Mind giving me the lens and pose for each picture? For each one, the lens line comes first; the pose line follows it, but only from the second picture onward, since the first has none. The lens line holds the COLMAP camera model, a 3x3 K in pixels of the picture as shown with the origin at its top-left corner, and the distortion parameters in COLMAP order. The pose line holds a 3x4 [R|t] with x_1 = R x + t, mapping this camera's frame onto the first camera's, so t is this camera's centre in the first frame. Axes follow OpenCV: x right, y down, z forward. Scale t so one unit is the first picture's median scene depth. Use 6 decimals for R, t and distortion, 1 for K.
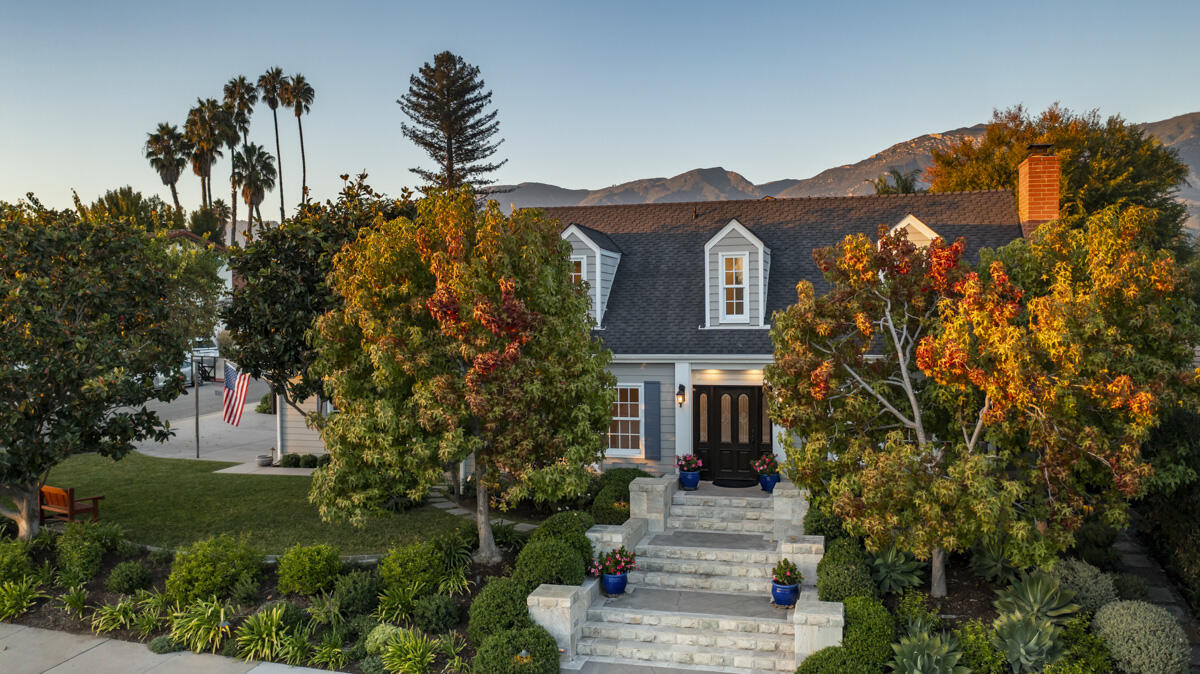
lens RADIAL K [[960.1, 0, 598.2], [0, 960.1, 331.0], [0, 0, 1]] dist [-0.012111, 0.002711]
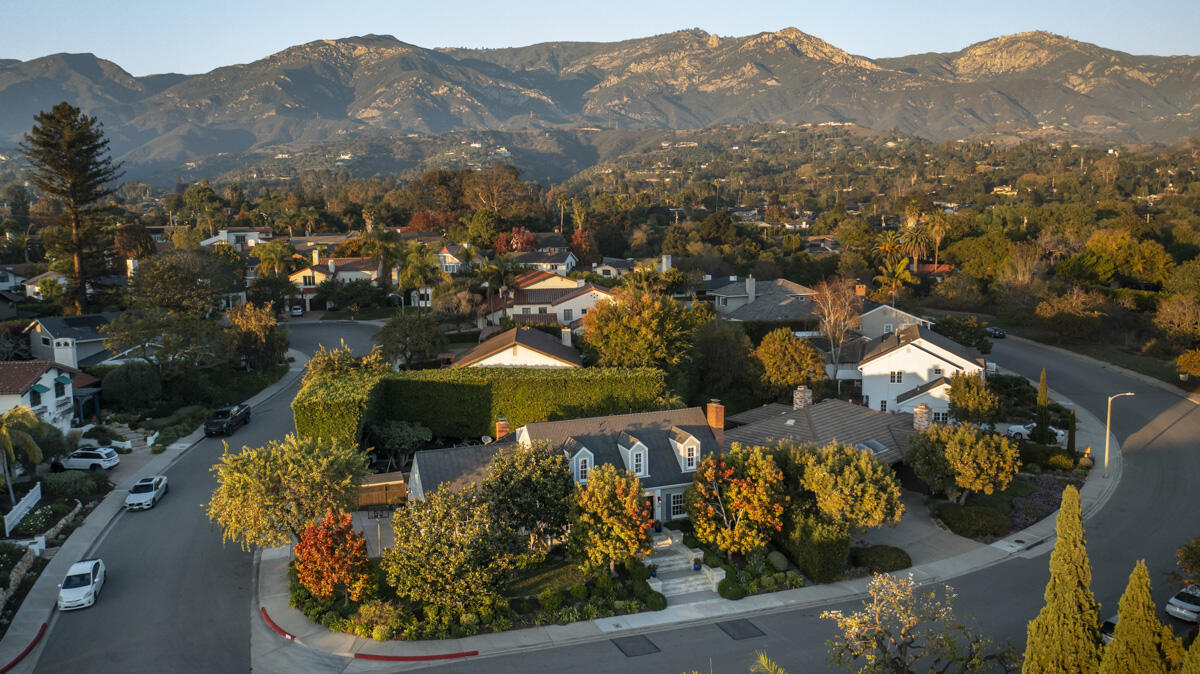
lens RADIAL K [[960.1, 0, 602.9], [0, 960.1, 342.8], [0, 0, 1]] dist [-0.012111, 0.002711]
pose [[0.814739, -0.086354, 0.573361, -2.093815], [0.017108, 0.991997, 0.125096, -1.024664], [-0.579575, -0.092112, 0.809697, -1.654770]]
